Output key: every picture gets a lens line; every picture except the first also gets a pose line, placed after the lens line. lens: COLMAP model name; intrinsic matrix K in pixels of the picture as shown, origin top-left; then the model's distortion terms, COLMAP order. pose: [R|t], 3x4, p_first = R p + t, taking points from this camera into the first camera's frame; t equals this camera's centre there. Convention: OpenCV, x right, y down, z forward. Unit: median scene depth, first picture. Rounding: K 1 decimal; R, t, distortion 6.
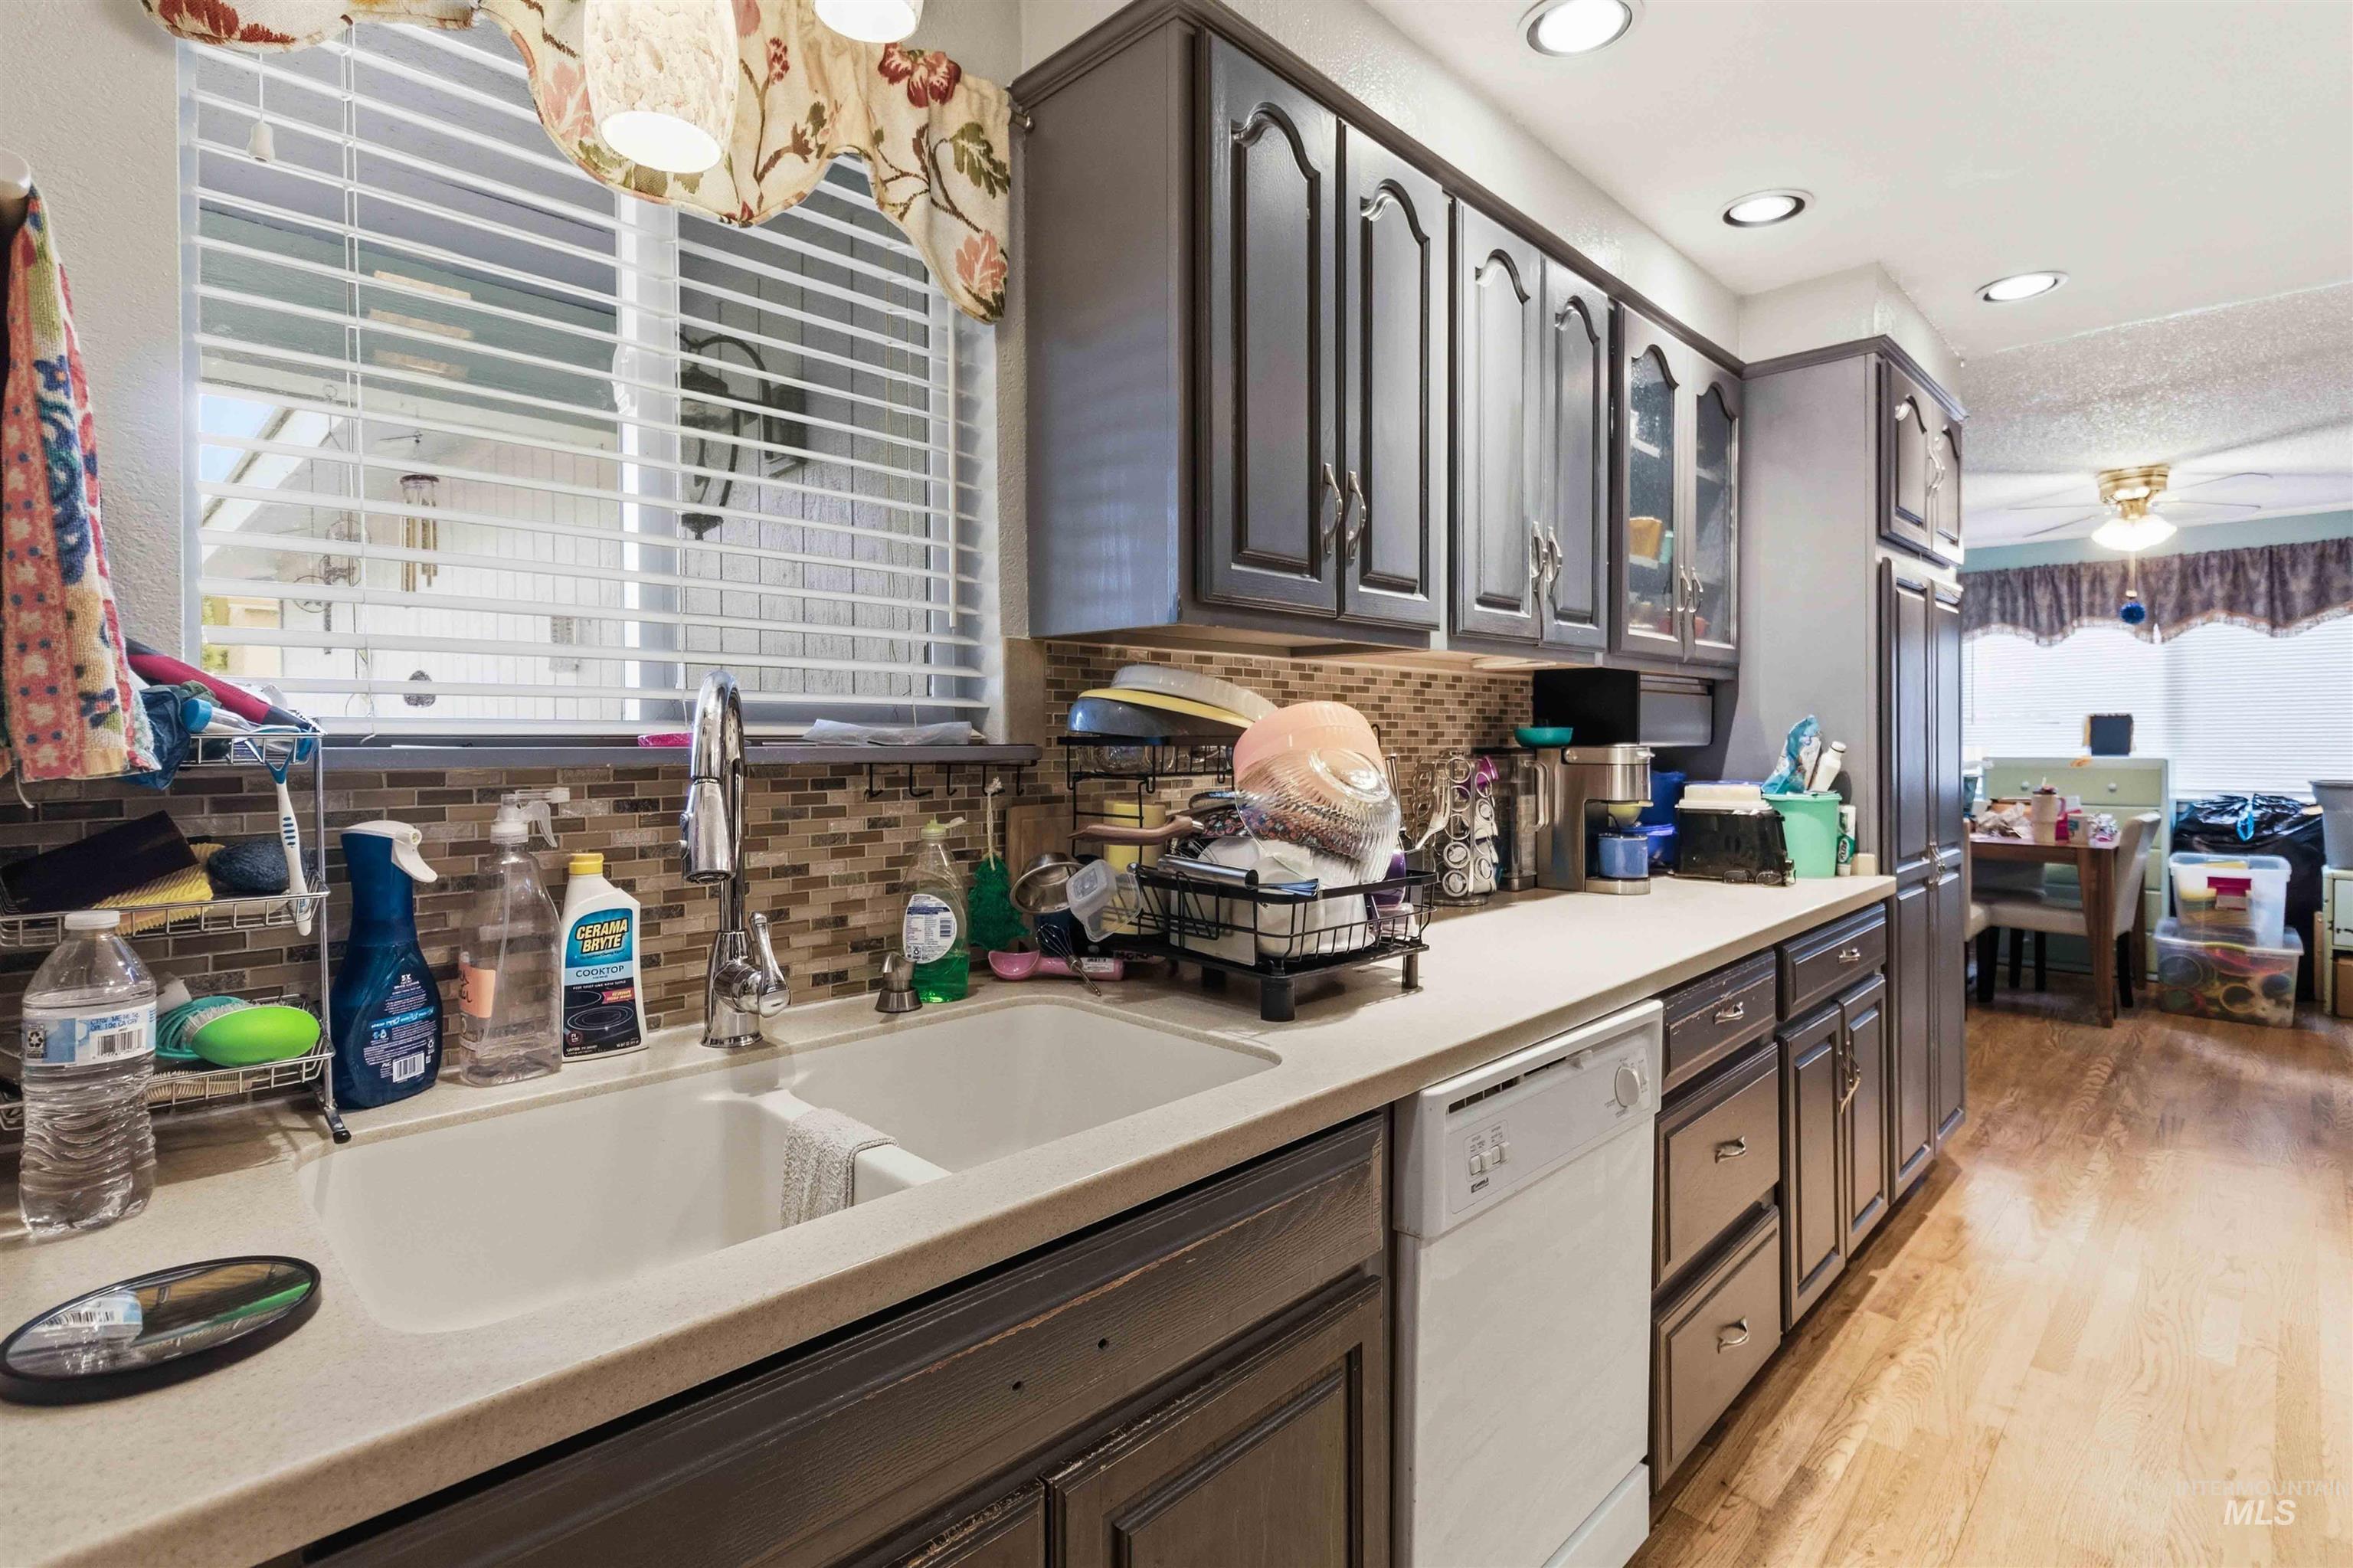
lens RADIAL K [[1113.0, 0, 1197.9], [0, 1113.0, 746.6], [0, 0, 1]] dist [-0.000091, 0.000929]
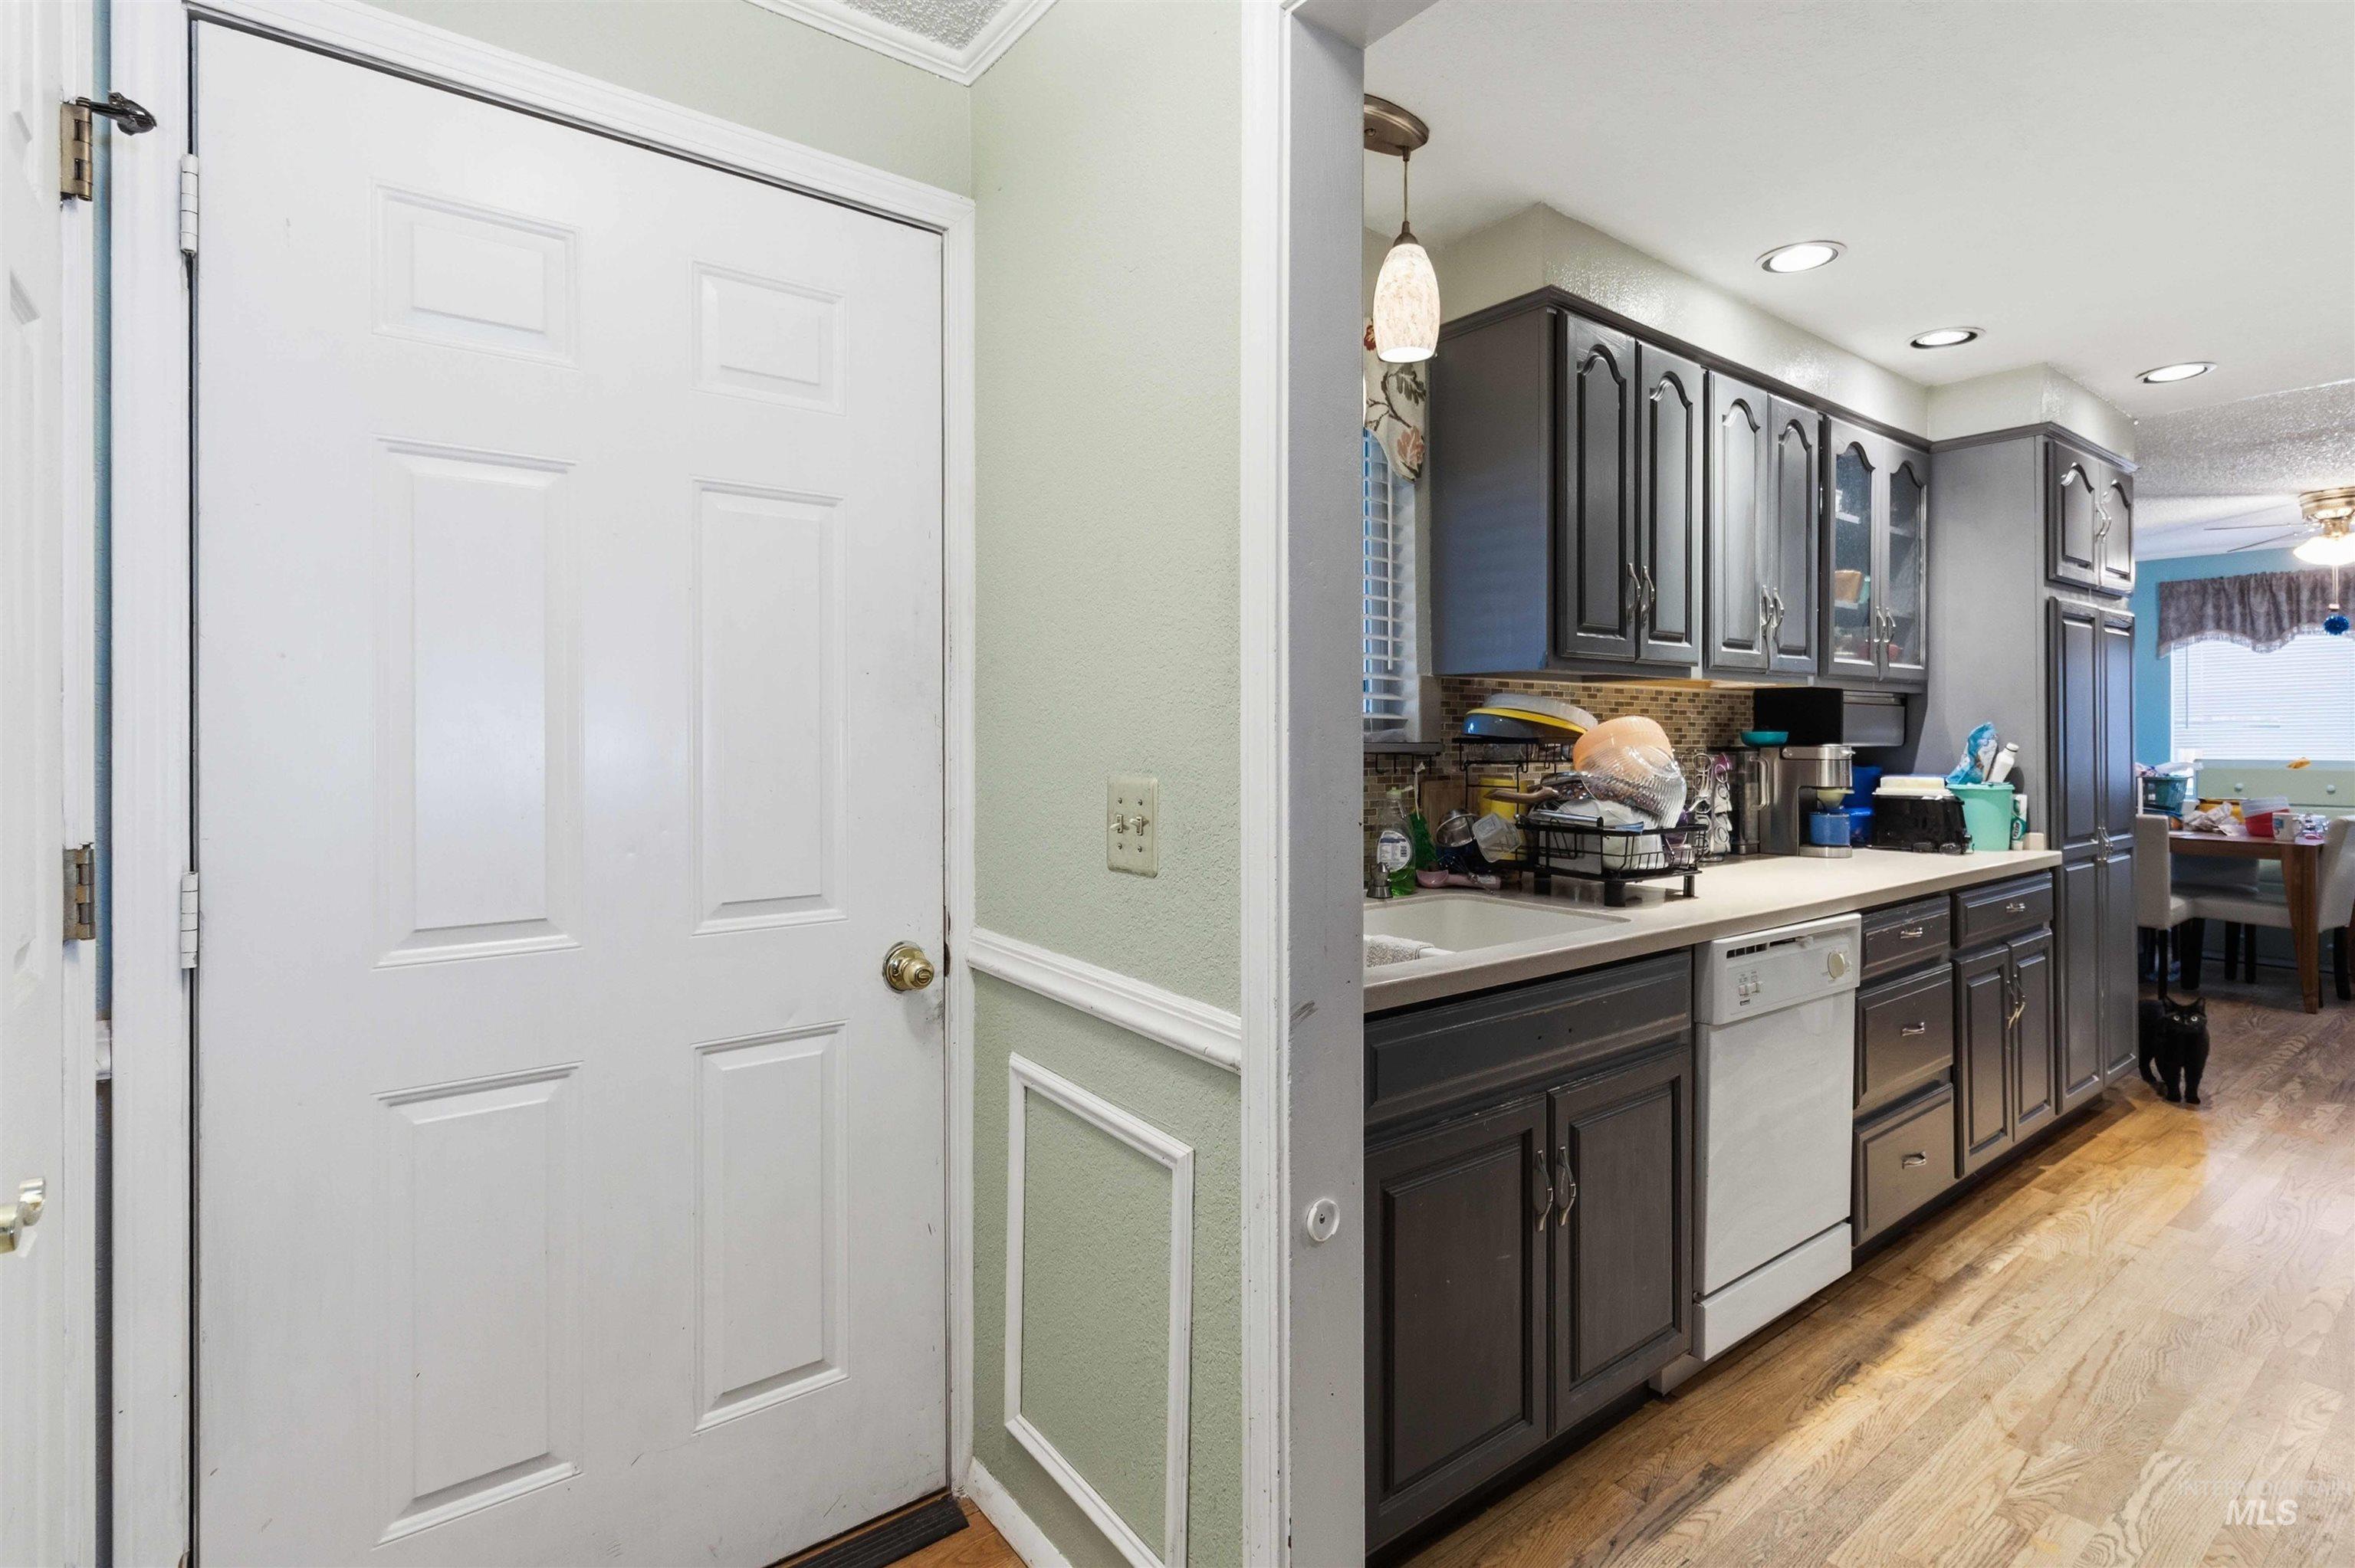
lens RADIAL K [[1115.5, 0, 1200.5], [0, 1115.5, 737.4], [0, 0, 1]] dist [-0.000476, 0.000152]
pose [[0.989994, 0.003140, -0.141073, -0.183612], [-0.004324, 0.999958, -0.008087, 0.003508], [0.141041, 0.008616, 0.989966, -0.448026]]
